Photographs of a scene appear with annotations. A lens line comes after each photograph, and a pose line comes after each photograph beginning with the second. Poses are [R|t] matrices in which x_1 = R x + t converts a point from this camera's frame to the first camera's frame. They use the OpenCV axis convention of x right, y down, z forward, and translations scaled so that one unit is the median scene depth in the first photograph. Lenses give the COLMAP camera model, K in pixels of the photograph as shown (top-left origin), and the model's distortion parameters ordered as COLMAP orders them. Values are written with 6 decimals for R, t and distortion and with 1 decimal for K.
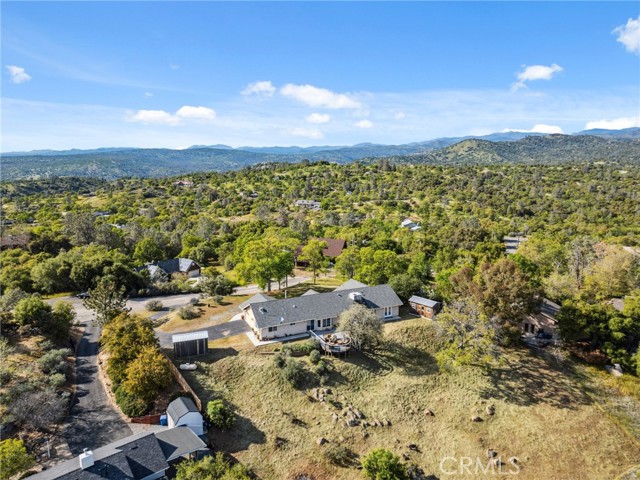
lens RADIAL K [[446.4, 0, 318.5], [0, 446.4, 242.0], [0, 0, 1]] dist [0.064343, -0.063695]
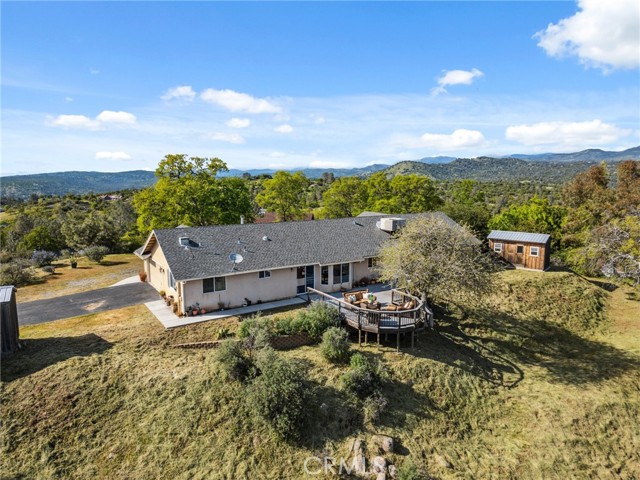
lens RADIAL K [[446.4, 0, 318.5], [0, 446.4, 242.0], [0, 0, 1]] dist [0.064343, -0.063695]
pose [[0.991336, -0.021204, 0.129627, -0.061703], [0.027776, 0.998407, -0.049104, 0.177309], [-0.128380, 0.052280, 0.990346, 0.596361]]
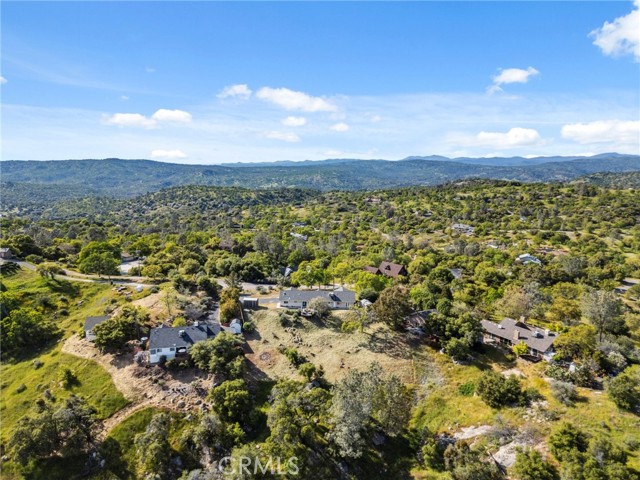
lens RADIAL K [[446.4, 0, 318.5], [0, 446.4, 242.0], [0, 0, 1]] dist [0.064343, -0.063695]
pose [[0.894912, 0.086470, -0.437785, 0.984060], [-0.096387, 0.995344, -0.000435, -0.118586], [0.435709, 0.042587, 0.899079, -0.935833]]
